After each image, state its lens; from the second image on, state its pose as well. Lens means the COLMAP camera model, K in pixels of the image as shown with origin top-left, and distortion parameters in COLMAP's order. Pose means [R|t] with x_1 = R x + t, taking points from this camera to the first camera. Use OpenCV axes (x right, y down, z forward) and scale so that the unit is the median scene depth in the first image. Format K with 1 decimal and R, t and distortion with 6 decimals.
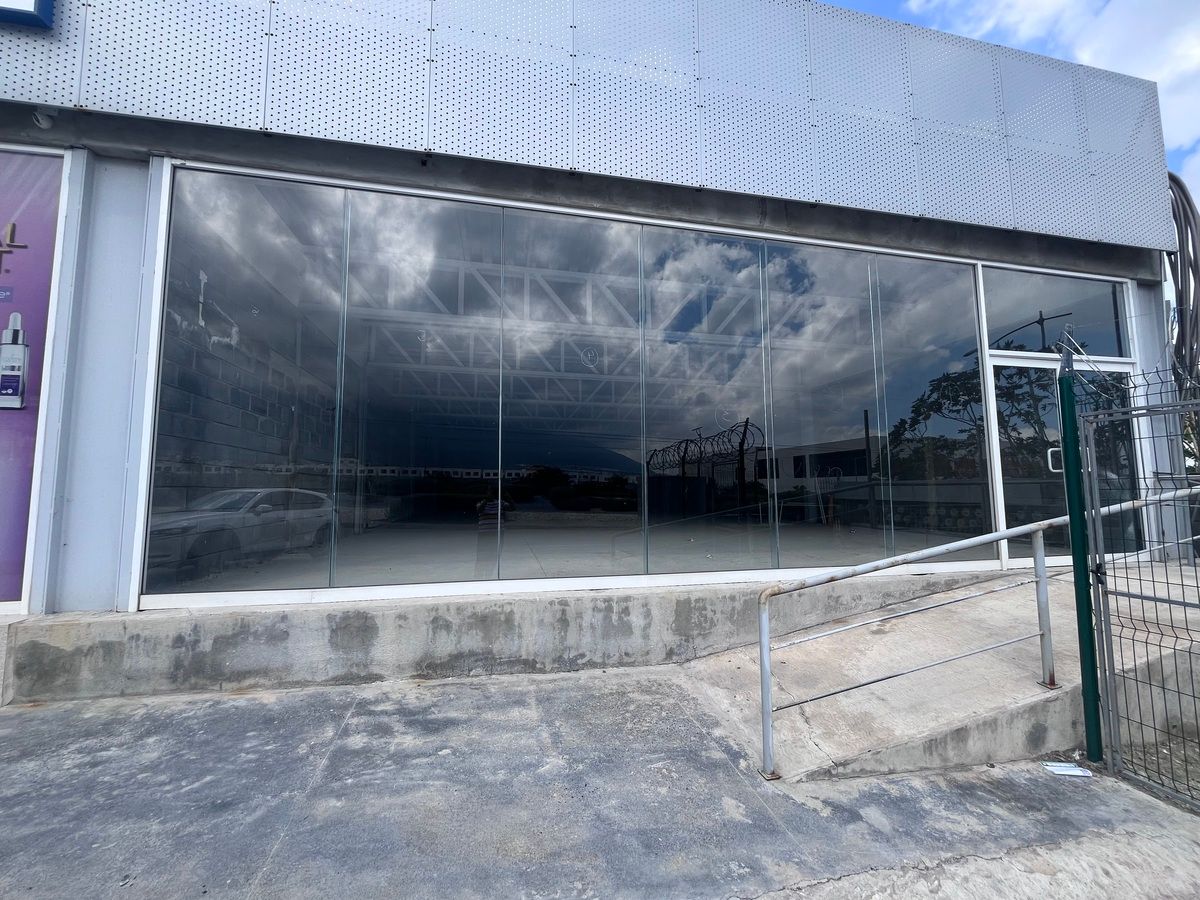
lens RADIAL K [[485.9, 0, 599.5], [0, 485.9, 450.7], [0, 0, 1]] dist [-0.000049, -0.000019]
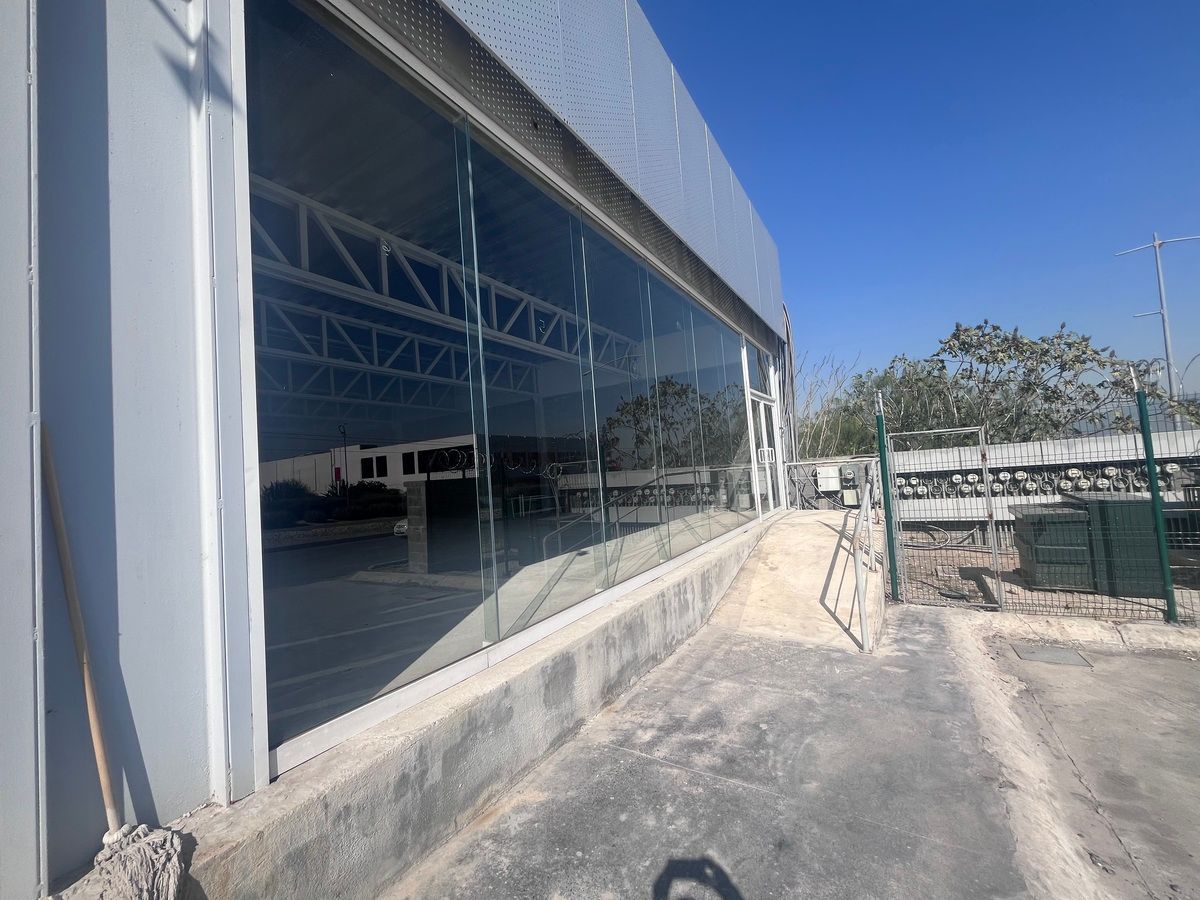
lens RADIAL K [[485.9, 0, 597.8], [0, 485.9, 447.6], [0, 0, 1]] dist [-0.000049, -0.000019]
pose [[0.682626, -0.003414, 0.730760, -1.143532], [0.002153, 0.999994, 0.002661, -0.027508], [-0.730765, -0.000243, 0.682629, 0.413947]]
